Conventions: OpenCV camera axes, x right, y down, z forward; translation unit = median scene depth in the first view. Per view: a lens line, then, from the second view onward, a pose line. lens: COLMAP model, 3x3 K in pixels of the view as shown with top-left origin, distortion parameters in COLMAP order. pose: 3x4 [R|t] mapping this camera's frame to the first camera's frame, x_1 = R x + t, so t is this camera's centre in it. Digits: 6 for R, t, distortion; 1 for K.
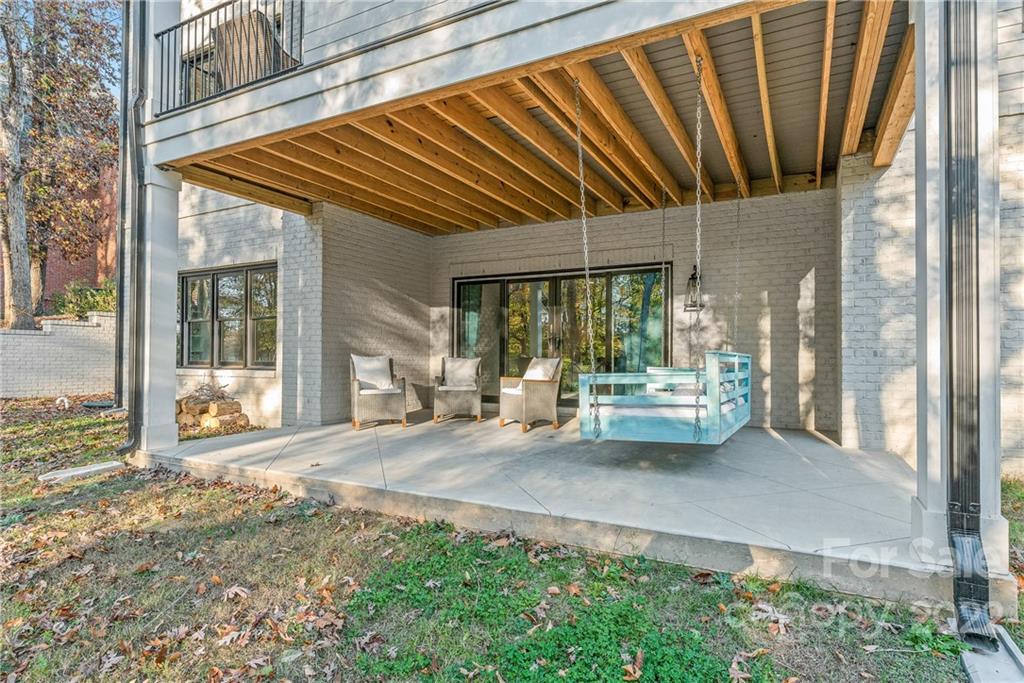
lens RADIAL K [[548.6, 0, 511.0], [0, 548.6, 360.2], [0, 0, 1]] dist [-0.000344, -0.000135]
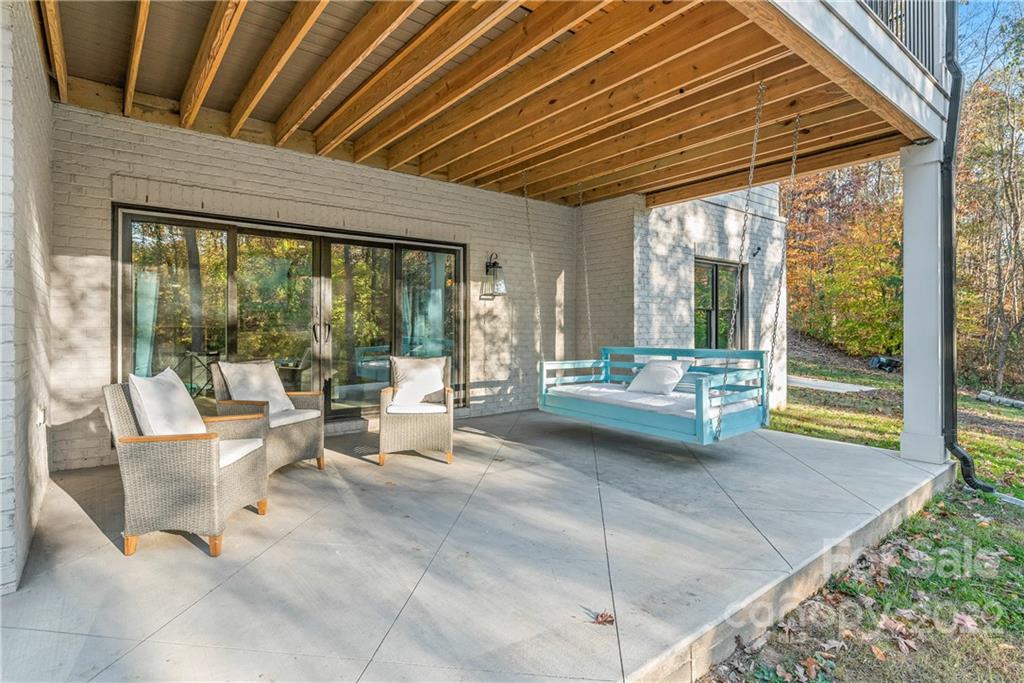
lens RADIAL K [[522.8, 0, 512.0], [0, 522.8, 341.5], [0, 0, 1]] dist [-0.000909, -0.000194]
pose [[0.398299, -0.029521, 0.916781, -0.506890], [0.006729, 0.999549, 0.029263, -0.040574], [-0.917231, -0.005487, 0.398318, 0.581343]]
